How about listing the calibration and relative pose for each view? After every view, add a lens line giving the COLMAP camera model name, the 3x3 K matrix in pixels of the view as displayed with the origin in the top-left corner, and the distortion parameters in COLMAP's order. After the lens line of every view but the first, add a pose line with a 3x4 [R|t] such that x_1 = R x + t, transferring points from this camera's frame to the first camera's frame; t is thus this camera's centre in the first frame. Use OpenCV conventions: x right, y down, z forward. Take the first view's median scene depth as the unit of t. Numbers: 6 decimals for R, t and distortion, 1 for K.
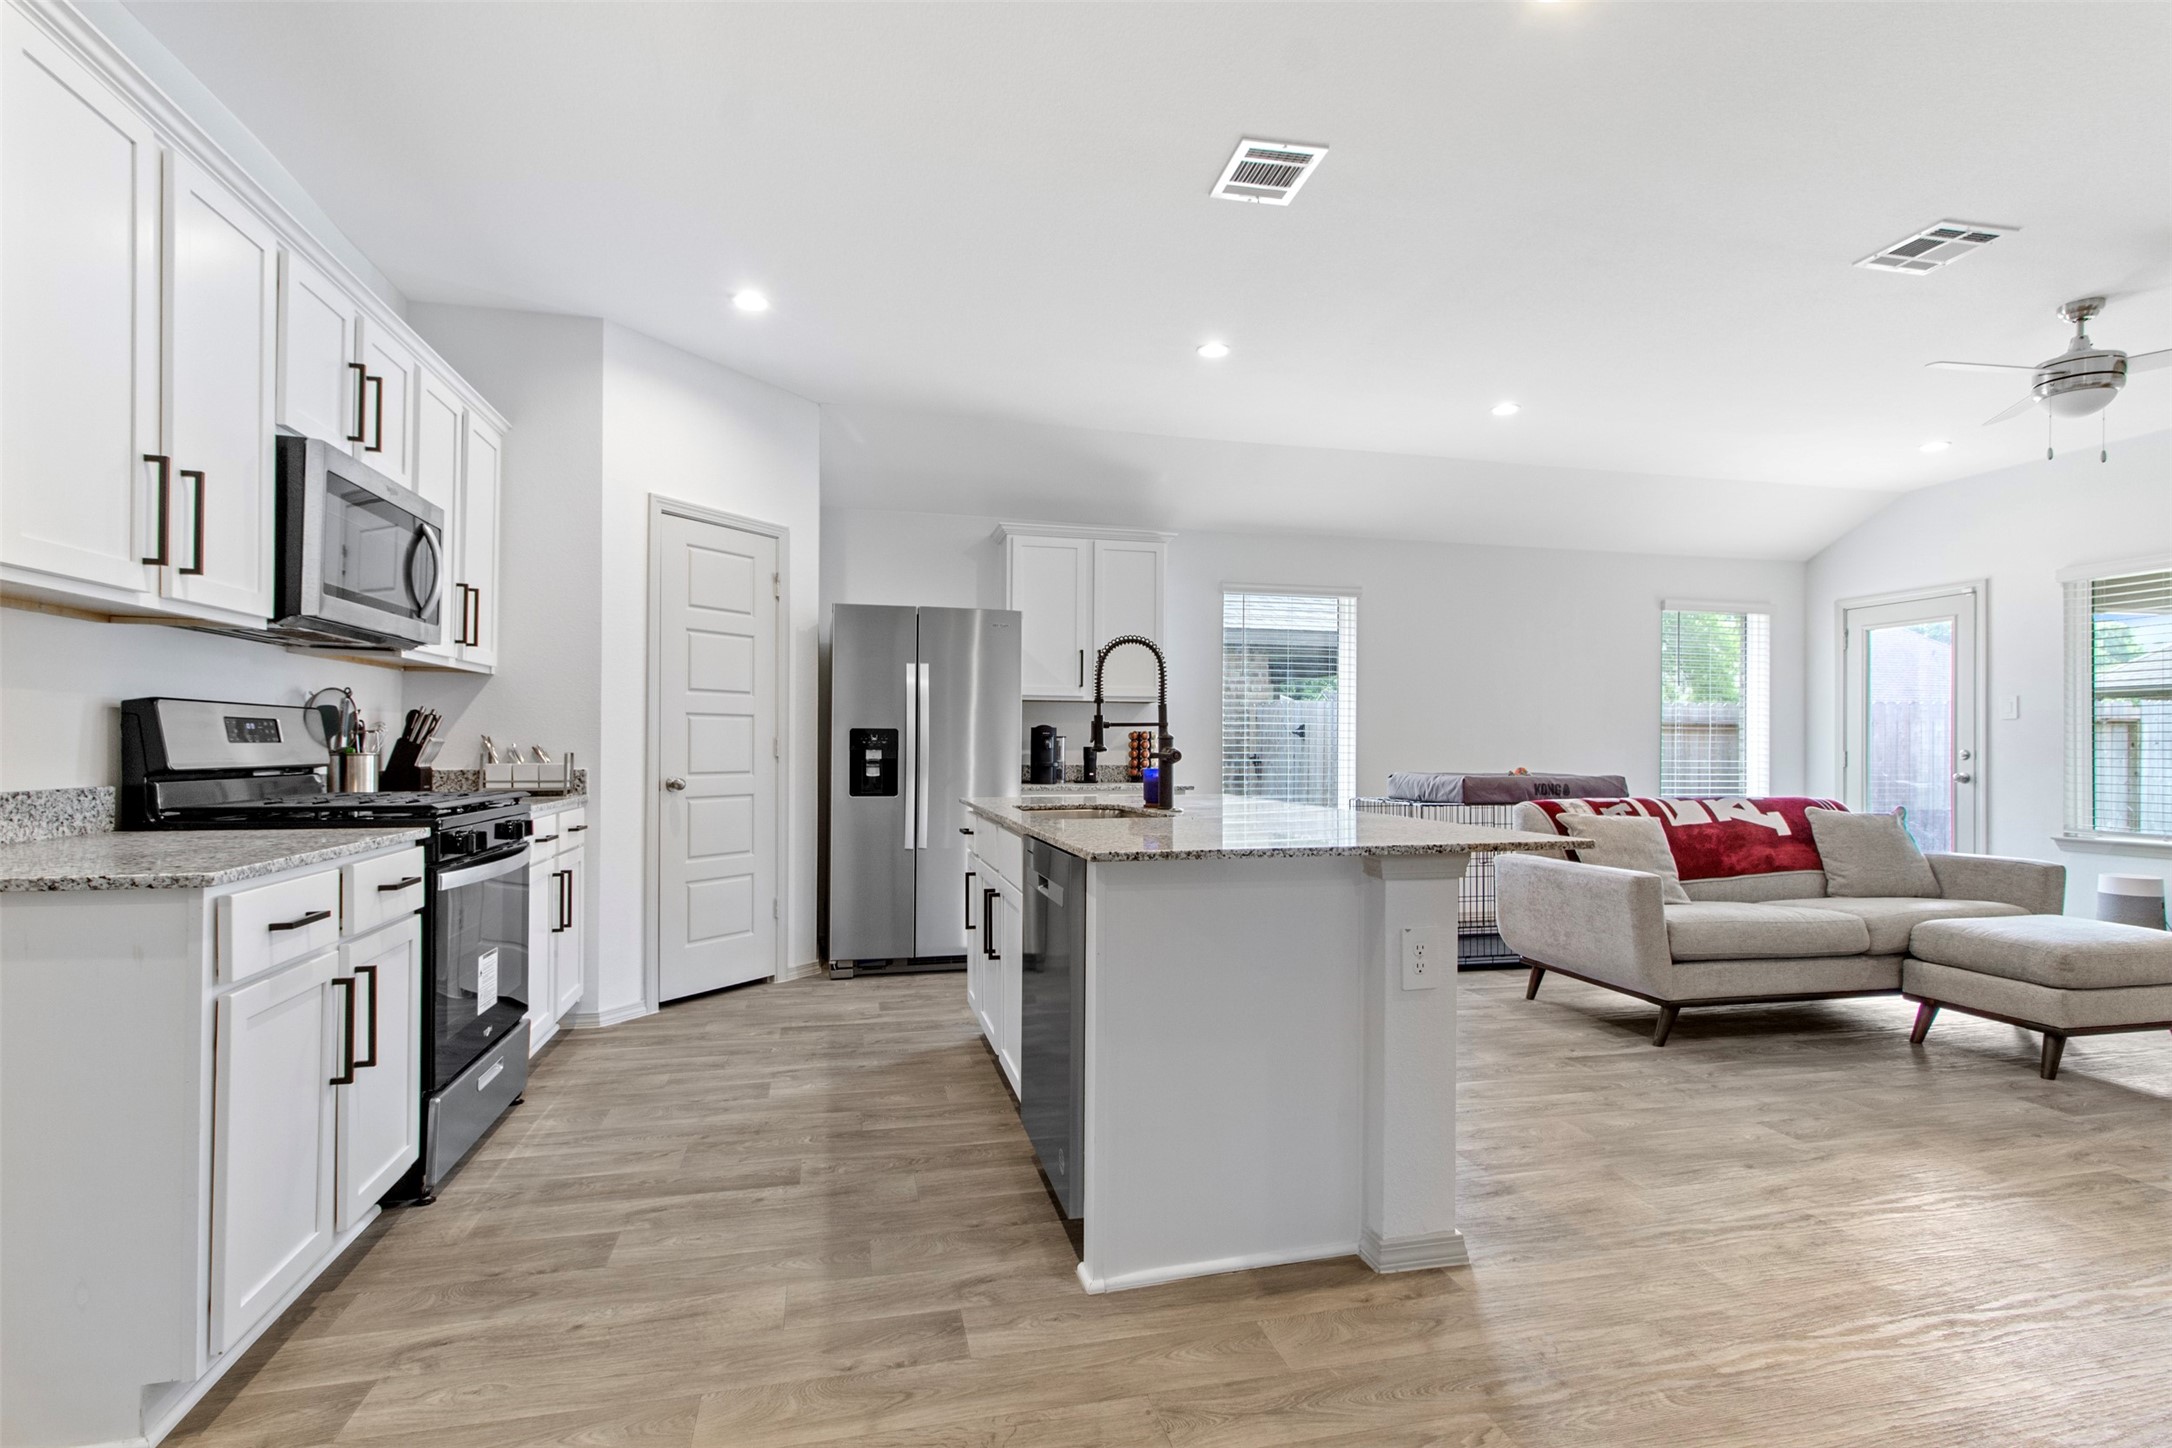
lens RADIAL K [[1014.0, 0, 1065.5], [0, 1014.0, 753.5], [0, 0, 1]] dist [0.011950, 0.000715]
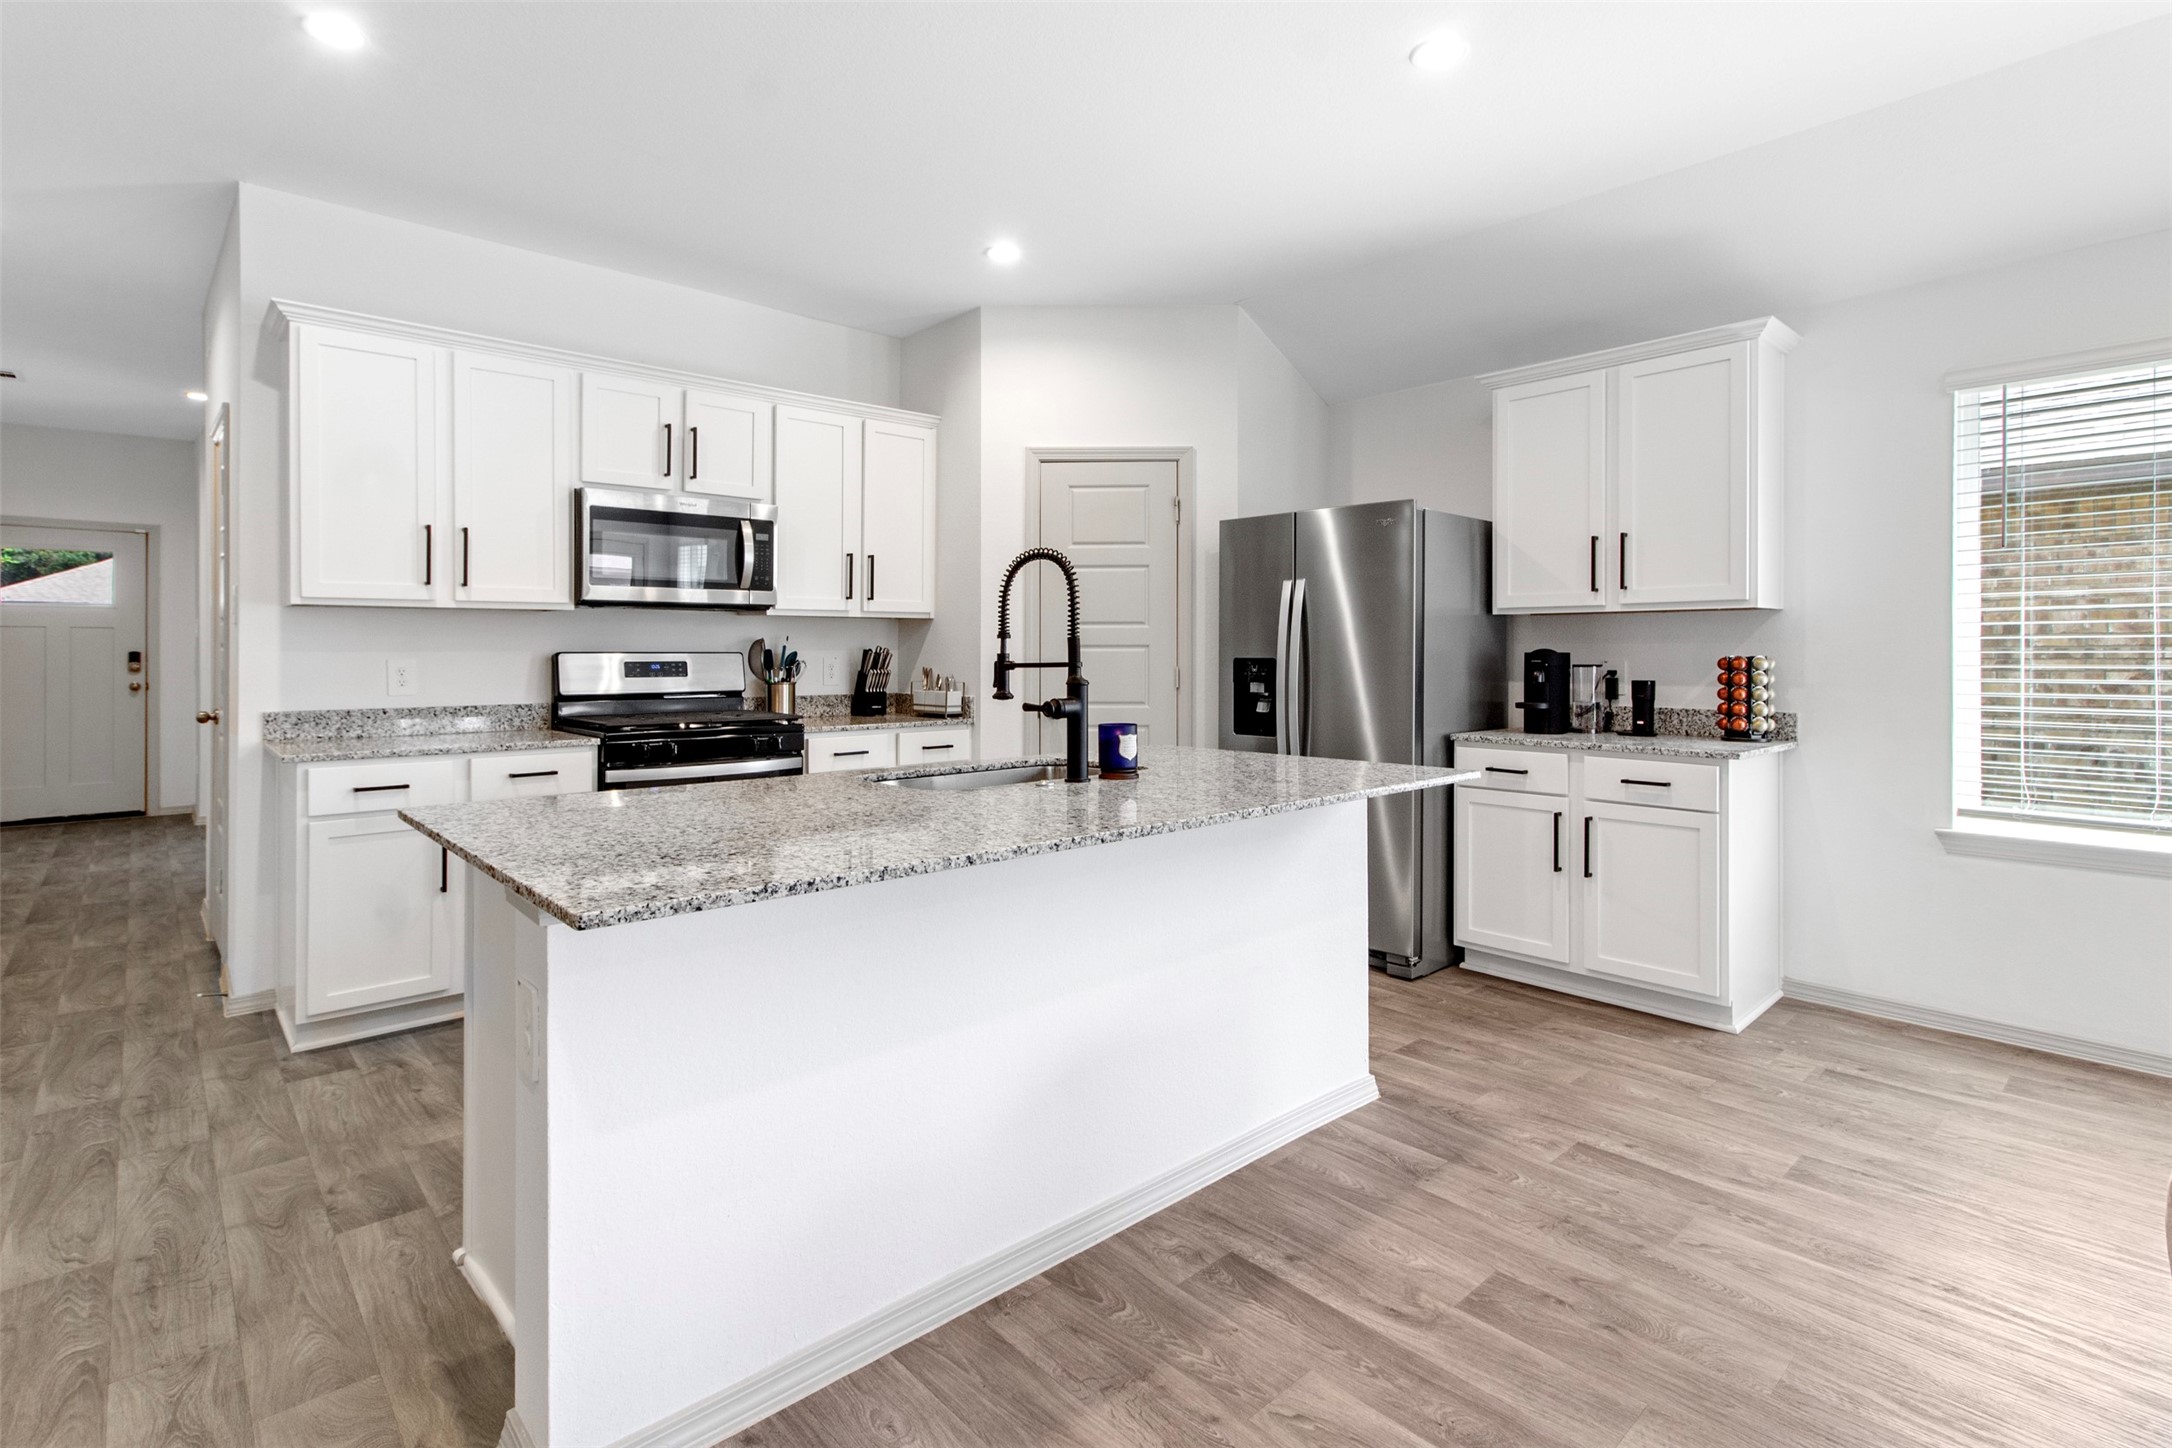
lens RADIAL K [[1014.0, 0, 1061.8], [0, 1014.0, 656.6], [0, 0, 1]] dist [0.011950, 0.000715]
pose [[0.491430, -0.003361, -0.870911, 0.744453], [-0.003710, 0.999975, -0.005953, -0.030413], [0.870909, 0.006157, 0.491406, 0.646055]]
